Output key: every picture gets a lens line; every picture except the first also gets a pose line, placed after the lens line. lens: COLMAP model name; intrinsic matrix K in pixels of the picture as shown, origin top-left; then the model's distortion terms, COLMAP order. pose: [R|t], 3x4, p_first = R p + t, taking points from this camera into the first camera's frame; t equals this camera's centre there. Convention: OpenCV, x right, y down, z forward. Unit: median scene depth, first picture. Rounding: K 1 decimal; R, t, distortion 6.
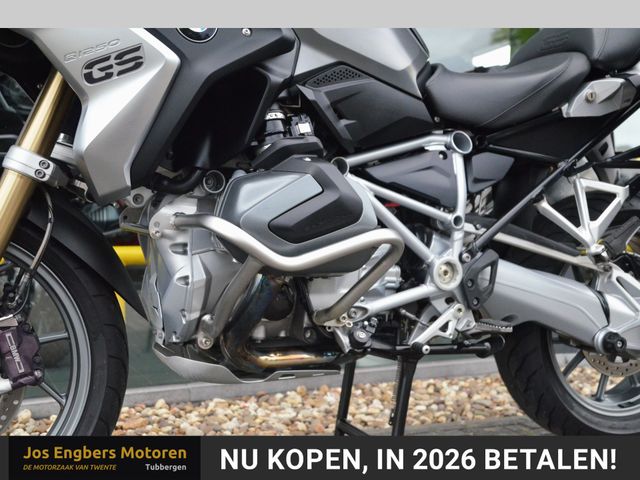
lens RADIAL K [[812.1, 0, 322.8], [0, 812.1, 240.8], [0, 0, 1]] dist [0.081103, 0.000000]
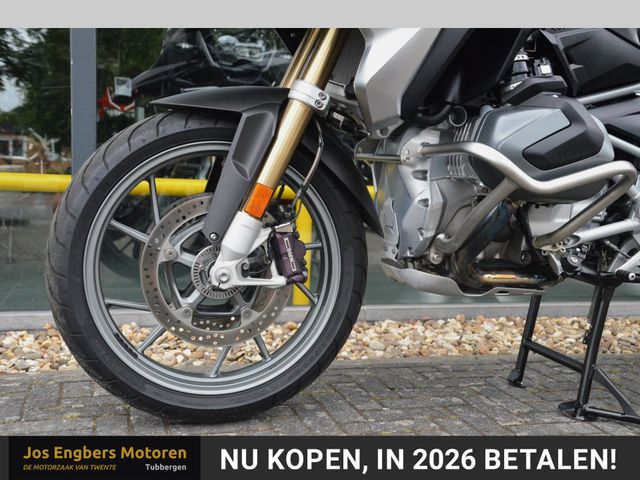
lens RADIAL K [[730.3, 0, 315.9], [0, 730.3, 239.0], [0, 0, 1]] dist [0.028776, 0.000000]
pose [[0.990847, 0.049123, -0.125737, -0.185657], [-0.042516, 0.997597, 0.054703, 0.048837], [0.128122, -0.048856, 0.990554, -0.044107]]
